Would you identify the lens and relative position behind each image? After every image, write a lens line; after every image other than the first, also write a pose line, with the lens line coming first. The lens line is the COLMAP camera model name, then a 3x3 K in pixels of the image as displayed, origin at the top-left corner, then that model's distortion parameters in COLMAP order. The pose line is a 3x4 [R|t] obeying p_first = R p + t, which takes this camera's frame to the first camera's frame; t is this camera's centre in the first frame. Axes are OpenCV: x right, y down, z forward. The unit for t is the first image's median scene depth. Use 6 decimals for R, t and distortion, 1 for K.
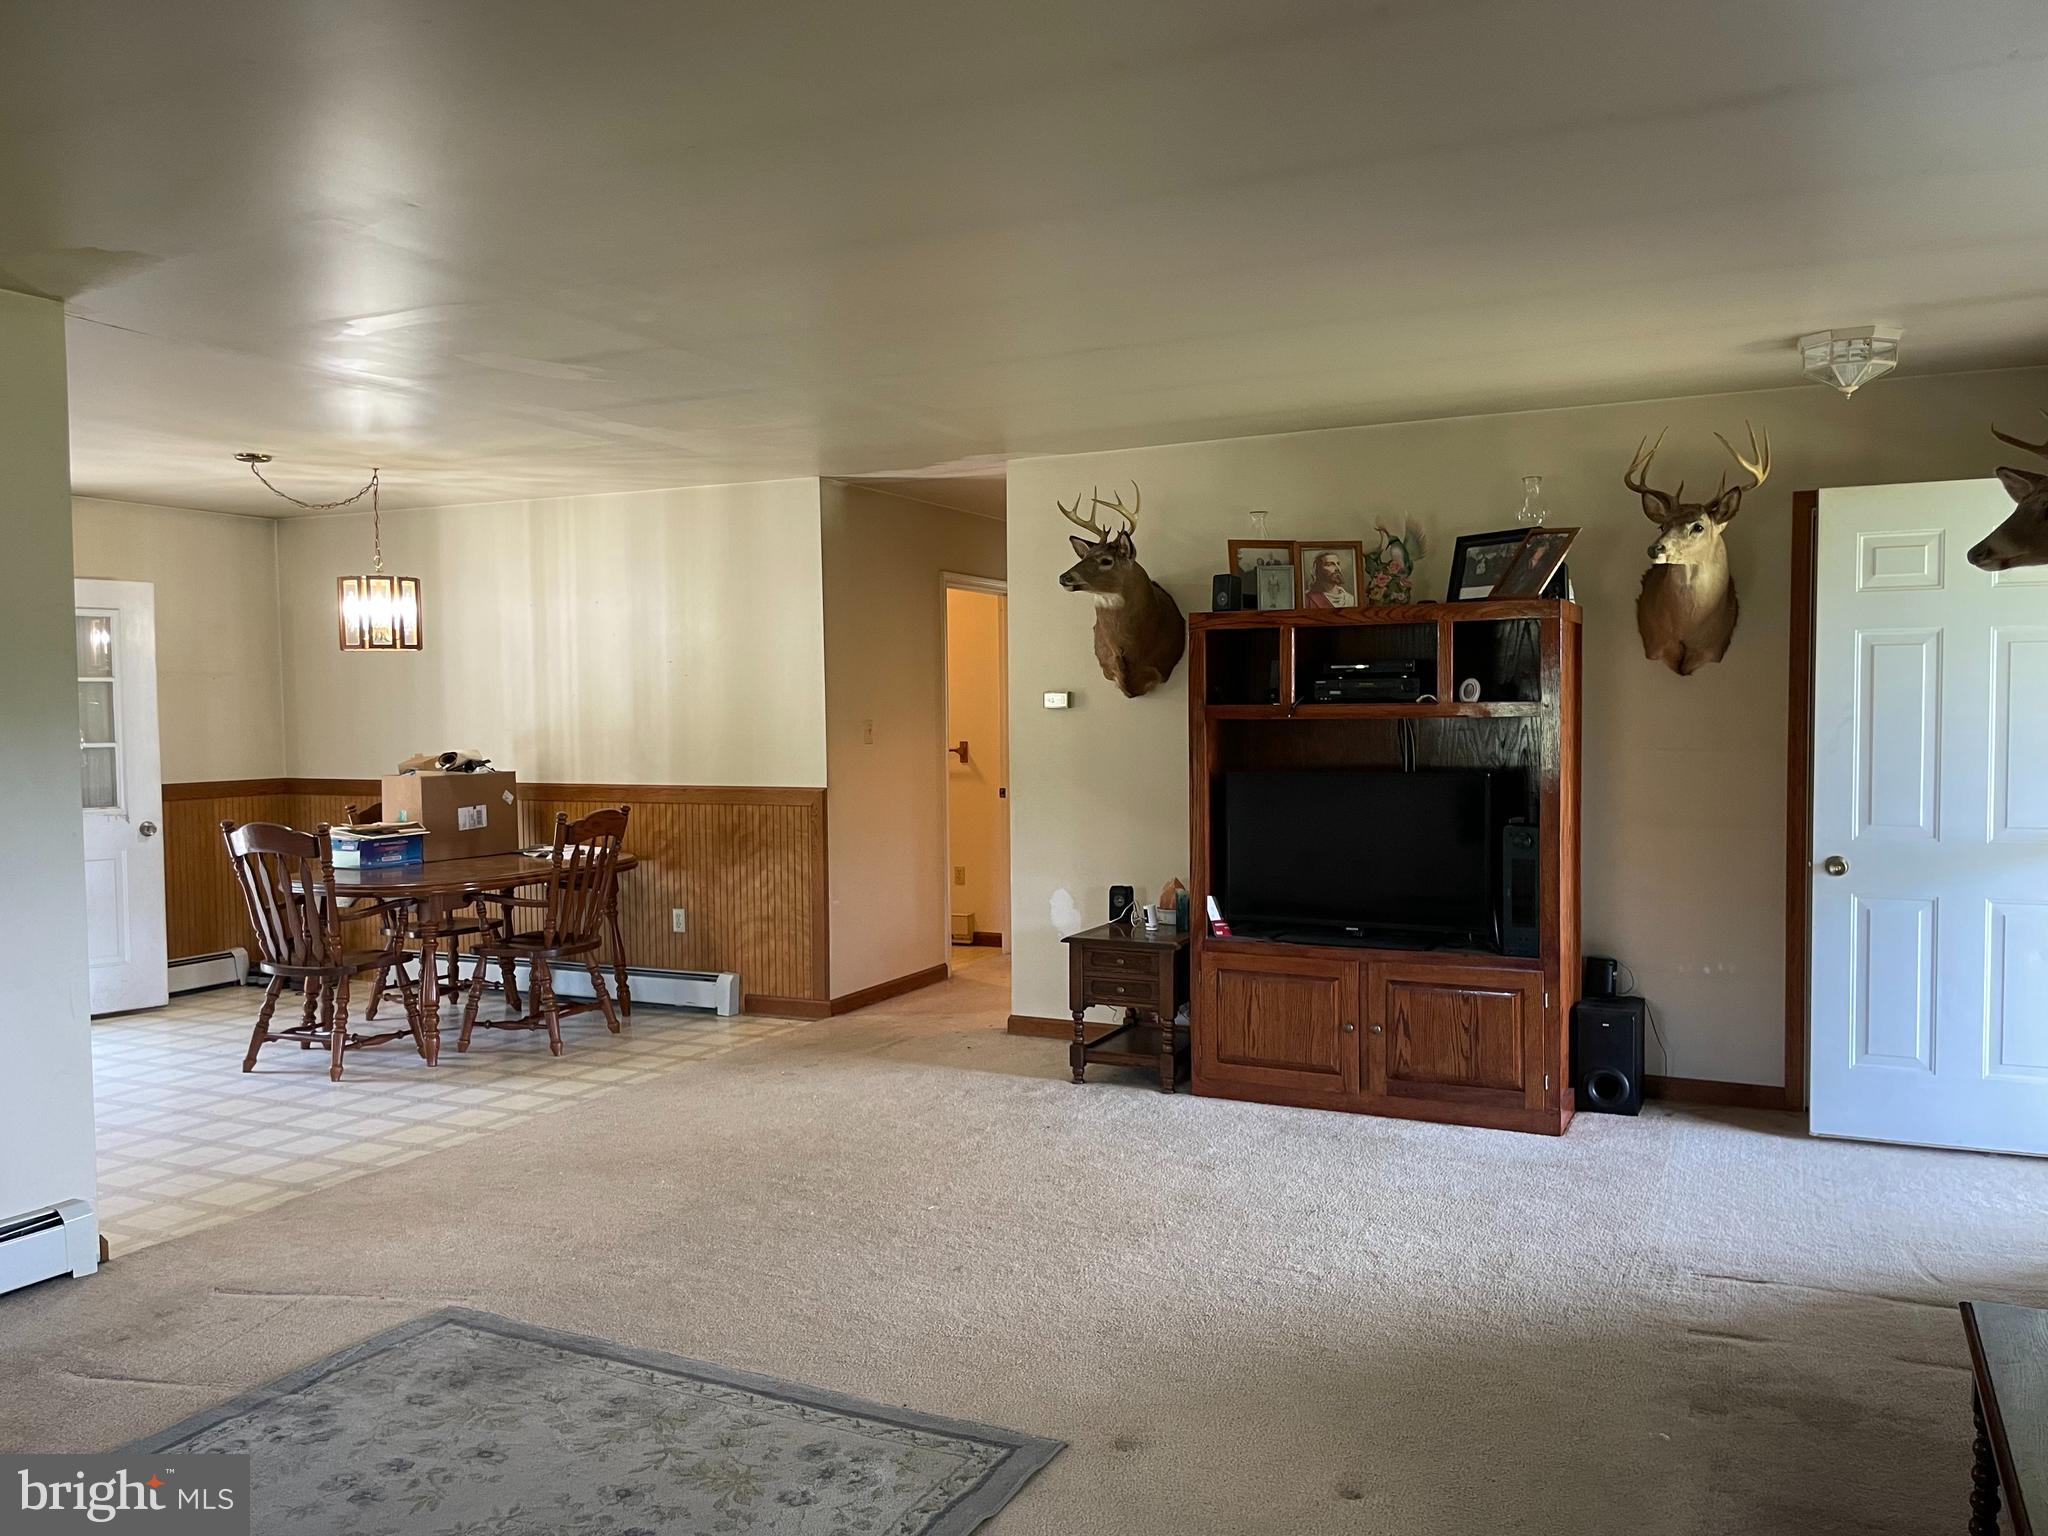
lens RADIAL K [[1549.2, 0, 1029.9], [0, 1549.2, 771.4], [0, 0, 1]] dist [0.116863, -0.168273]
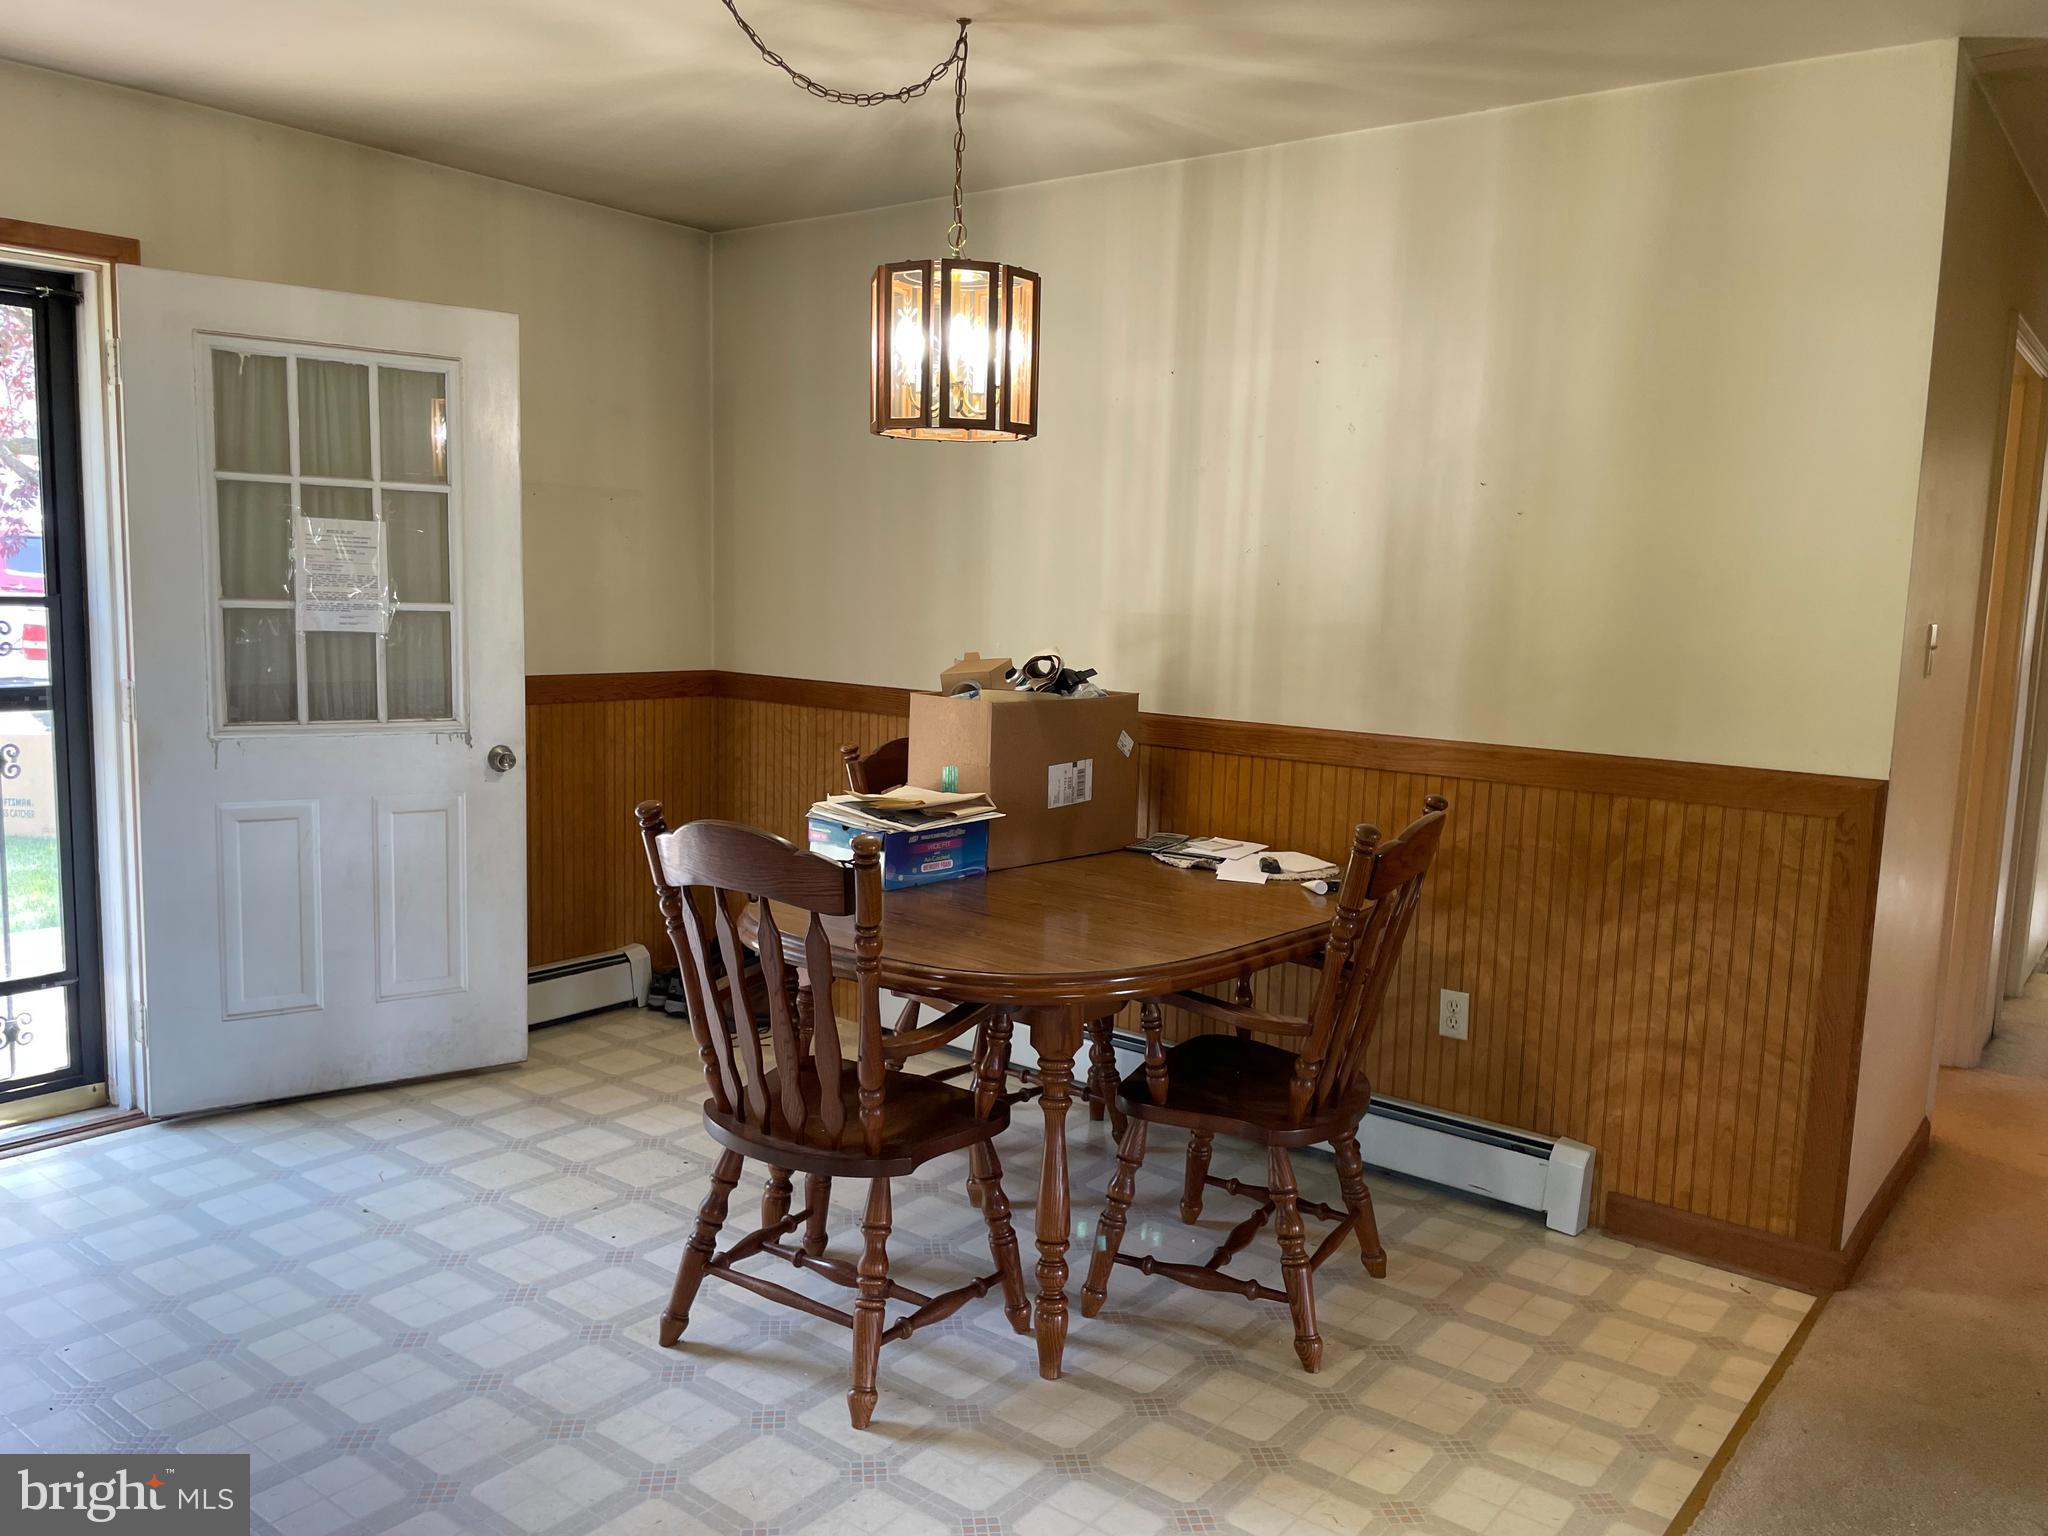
lens RADIAL K [[1561.2, 0, 1024.0], [0, 1561.2, 768.0], [0, 0, 1]] dist [0.067035, -0.071244]
pose [[0.977713, 0.066127, -0.199261, -0.271210], [-0.049757, 0.995045, 0.086078, -0.018775], [0.203966, -0.074245, 0.976159, 0.504417]]
